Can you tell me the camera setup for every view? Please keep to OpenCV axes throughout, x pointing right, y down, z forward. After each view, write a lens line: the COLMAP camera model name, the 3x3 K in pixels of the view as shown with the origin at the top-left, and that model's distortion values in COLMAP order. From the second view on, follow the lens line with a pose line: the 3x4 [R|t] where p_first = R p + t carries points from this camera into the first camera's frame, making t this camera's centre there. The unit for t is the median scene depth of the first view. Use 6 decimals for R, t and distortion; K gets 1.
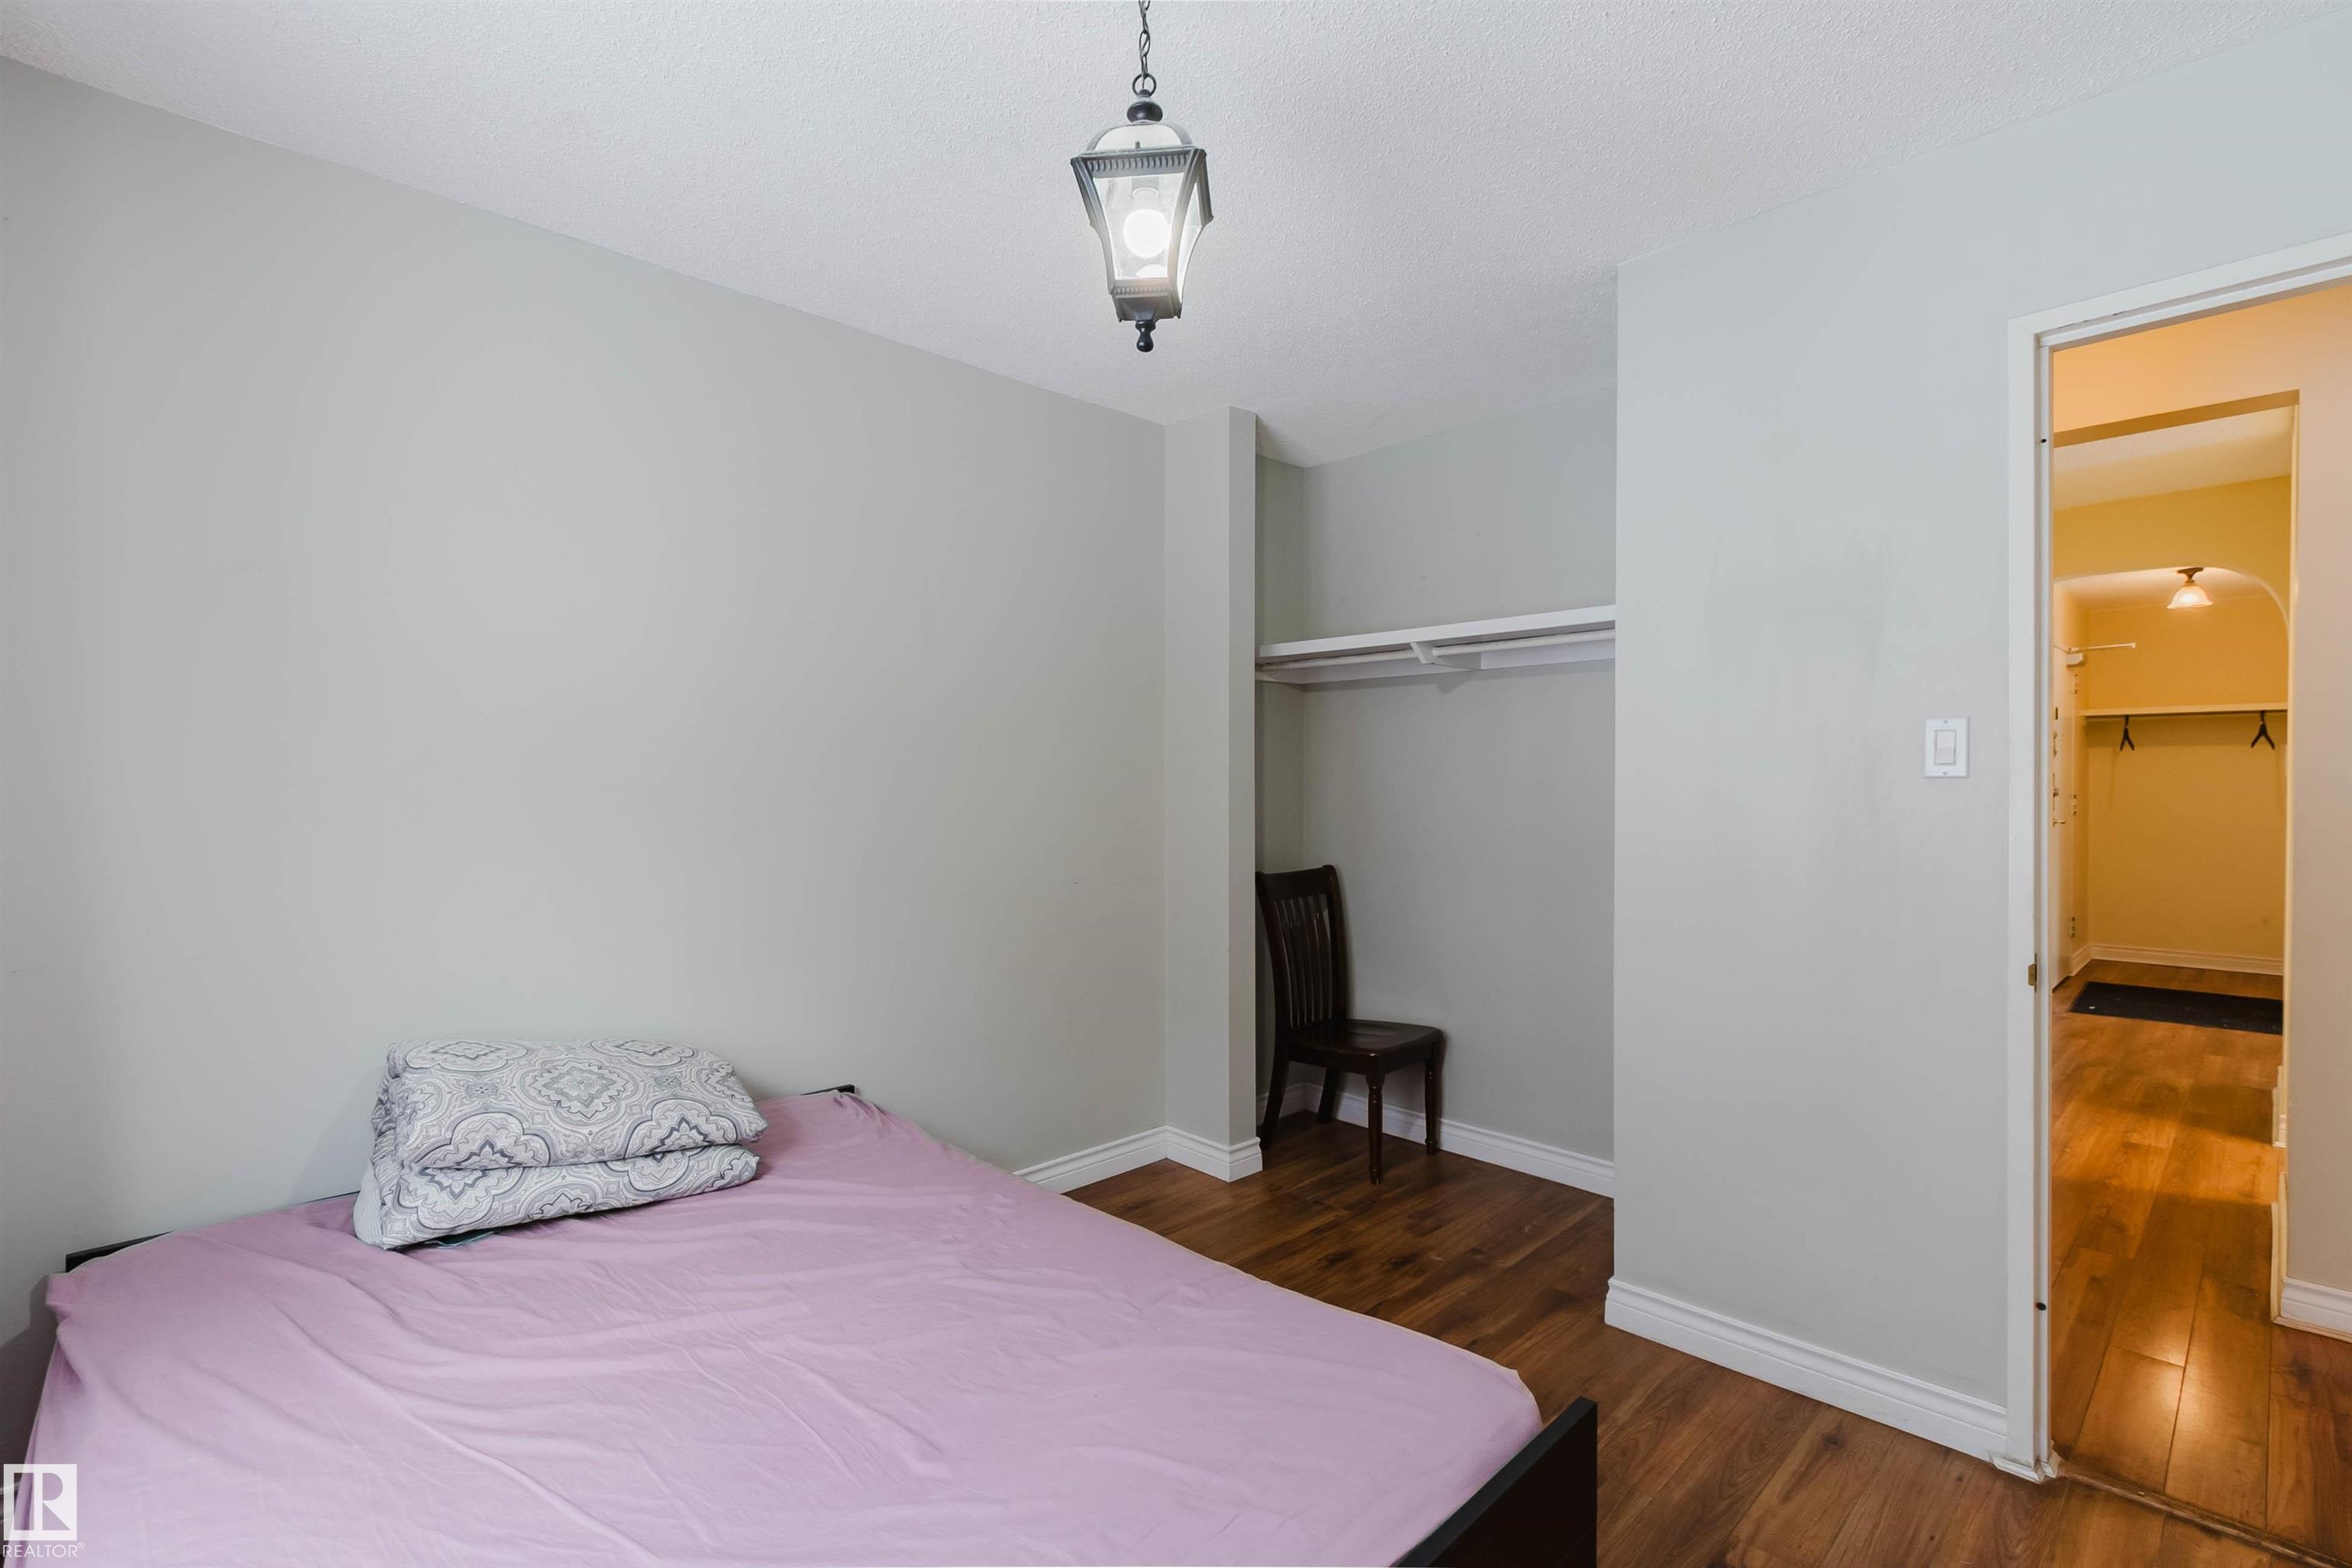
lens RADIAL K [[1075.8, 0, 1168.3], [0, 1075.8, 793.8], [0, 0, 1]] dist [0.022311, 0.000580]
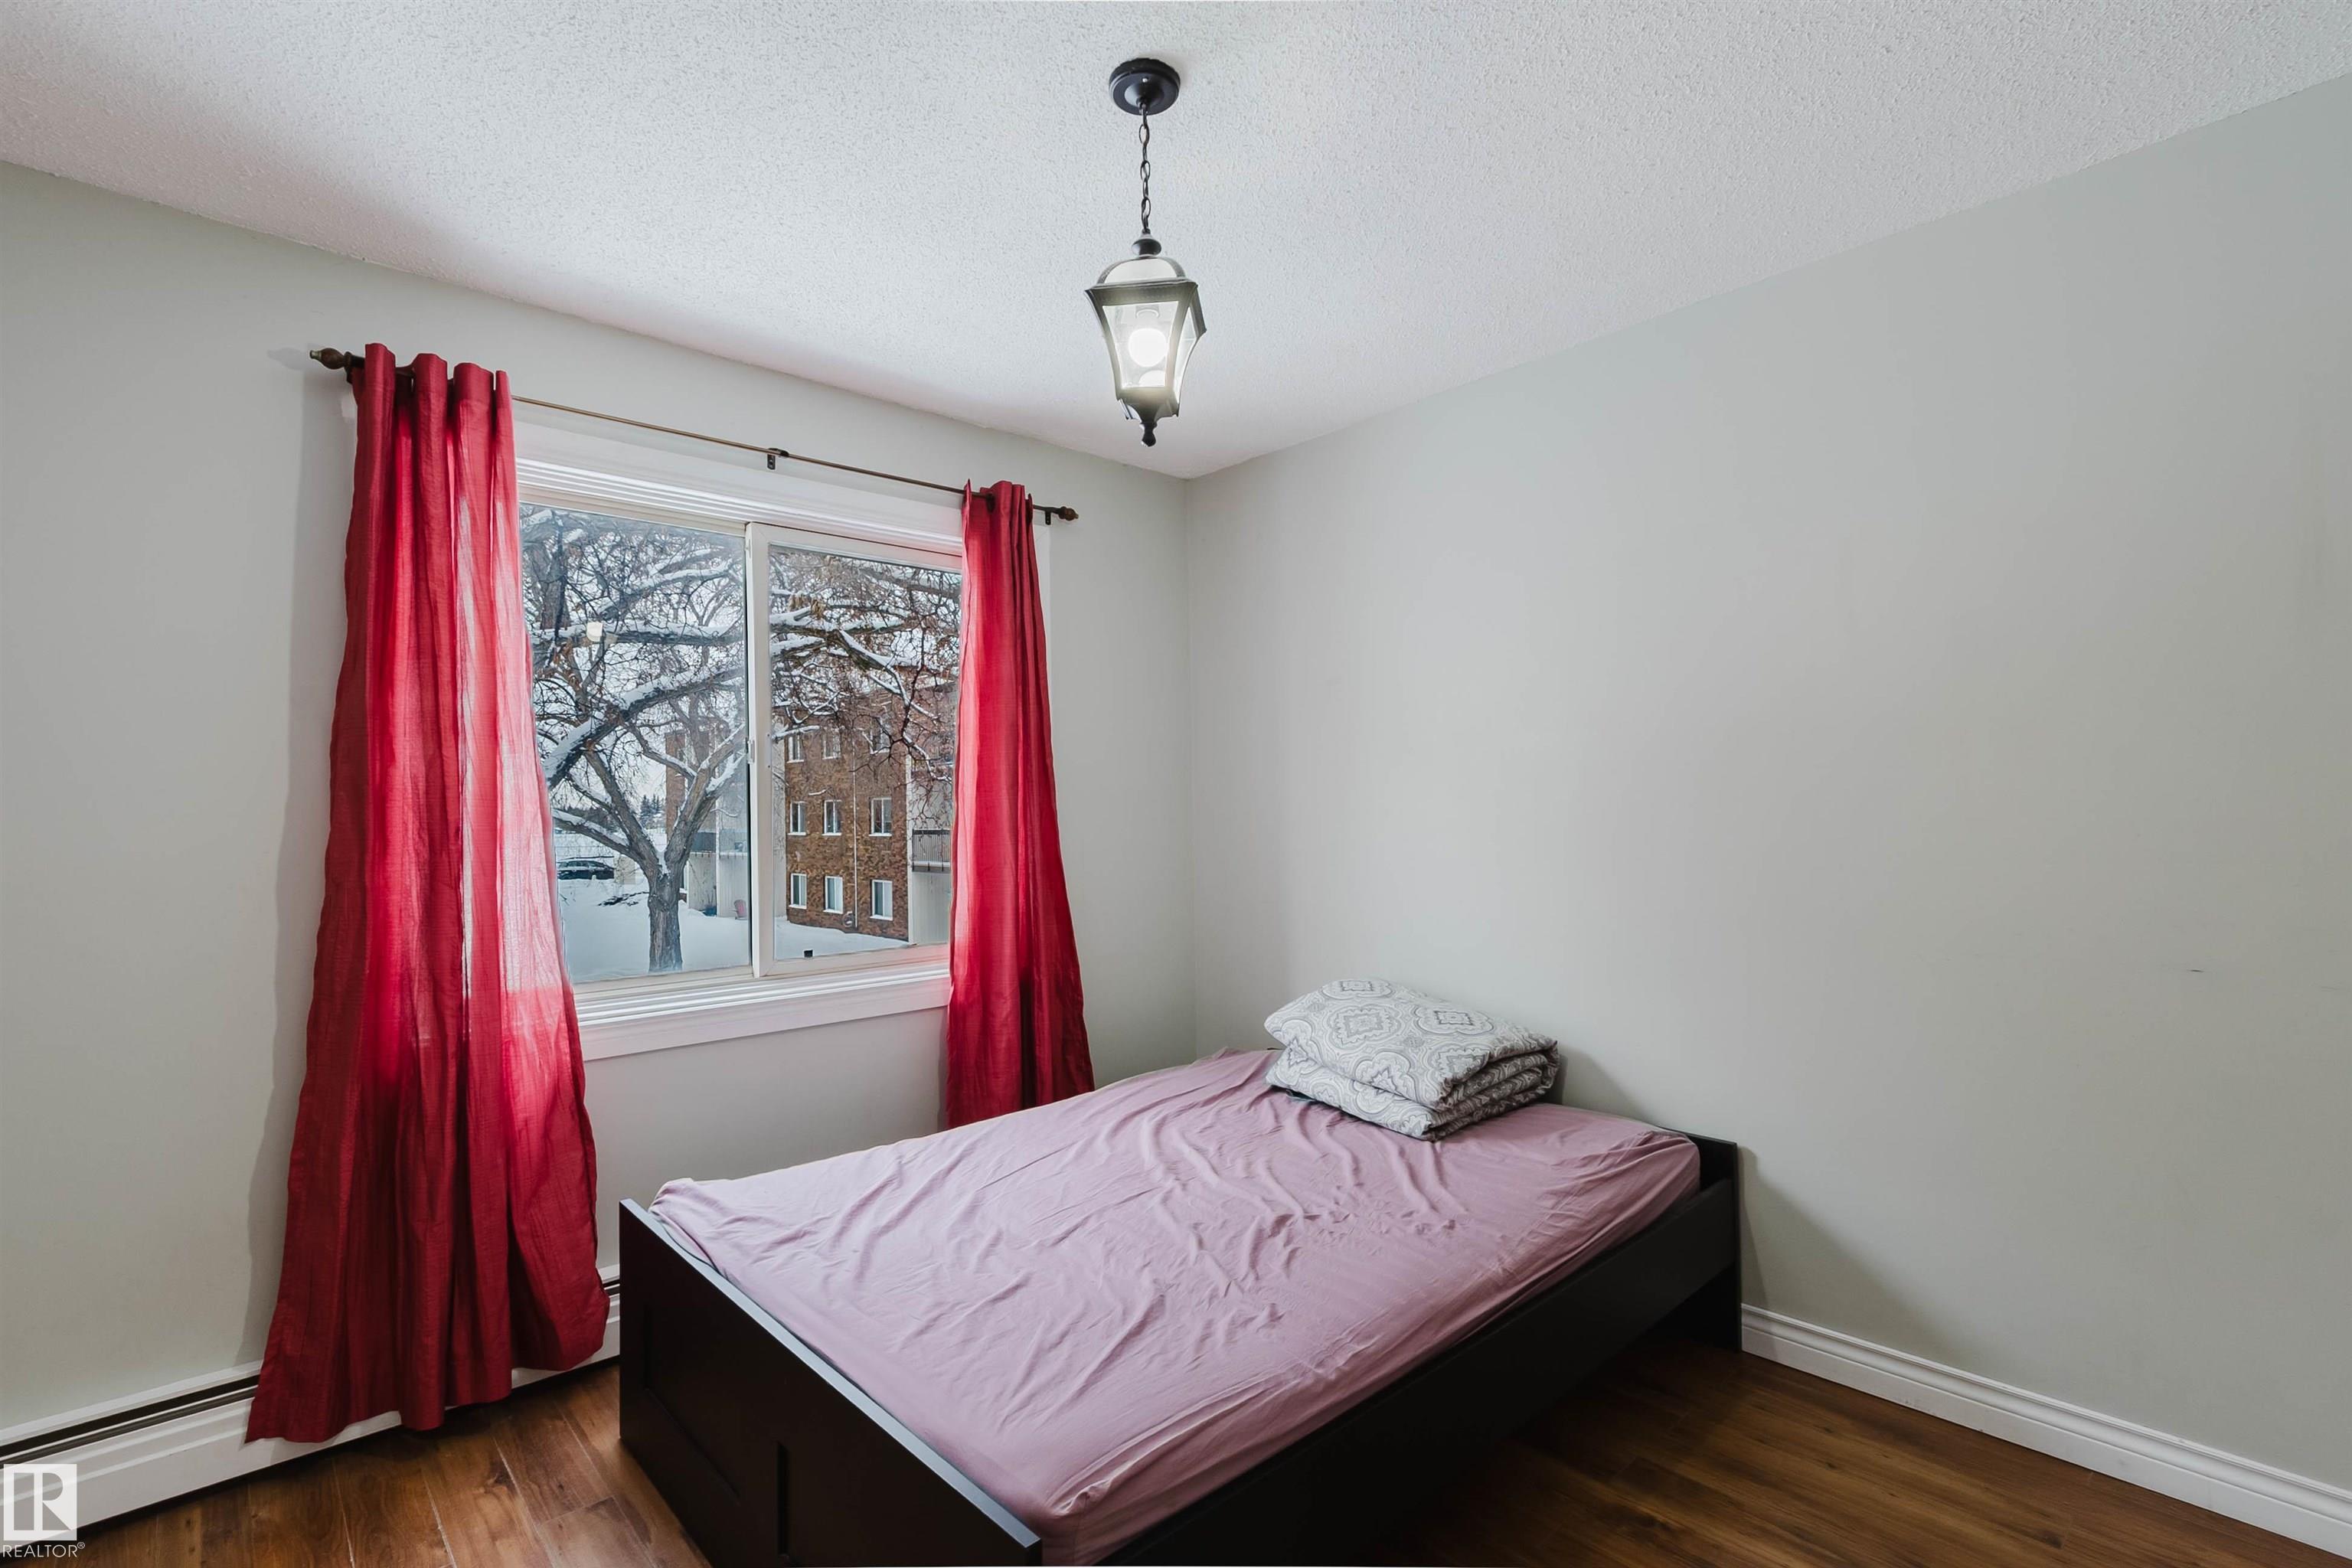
lens RADIAL K [[1075.8, 0, 1168.3], [0, 1075.8, 793.8], [0, 0, 1]] dist [0.022311, 0.000580]
pose [[-0.031780, -0.012098, -0.999422, 0.874798], [0.010051, 0.999872, -0.012423, -0.013734], [0.999444, -0.010440, -0.031654, 0.807362]]
